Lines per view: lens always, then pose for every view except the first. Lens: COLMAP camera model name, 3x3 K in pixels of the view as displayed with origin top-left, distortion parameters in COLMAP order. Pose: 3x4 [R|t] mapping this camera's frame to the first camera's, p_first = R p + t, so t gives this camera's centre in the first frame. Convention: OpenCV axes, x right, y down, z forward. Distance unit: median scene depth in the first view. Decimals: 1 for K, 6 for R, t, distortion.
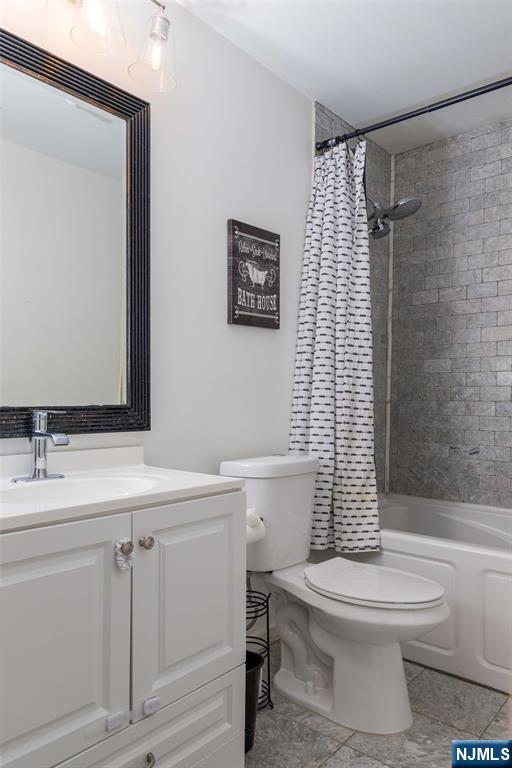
lens RADIAL K [[547.8, 0, 256.0], [0, 547.8, 412.9], [0, 0, 1]] dist [0.003575, 0.000639]
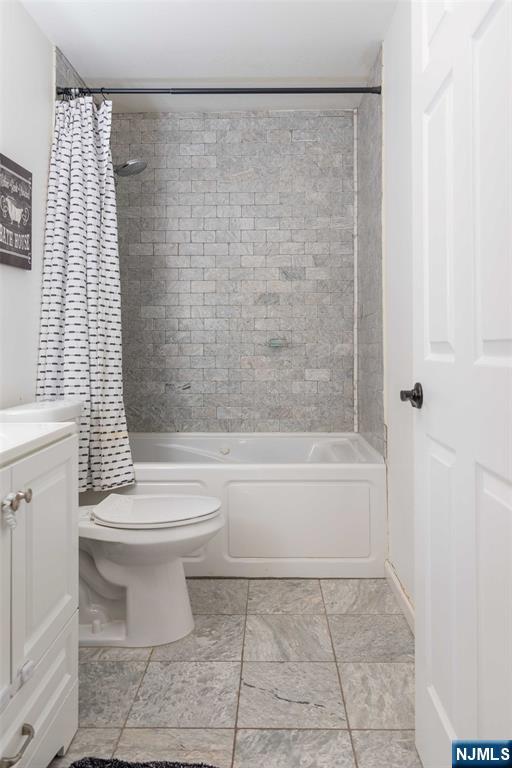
lens RADIAL K [[551.4, 0, 257.6], [0, 551.4, 339.4], [0, 0, 1]] dist [0.001554, -0.004416]
pose [[0.768778, -0.004423, 0.639500, -0.271614], [0.023918, 0.999475, -0.021840, -0.000673], [-0.639068, 0.032086, 0.768481, 0.006226]]
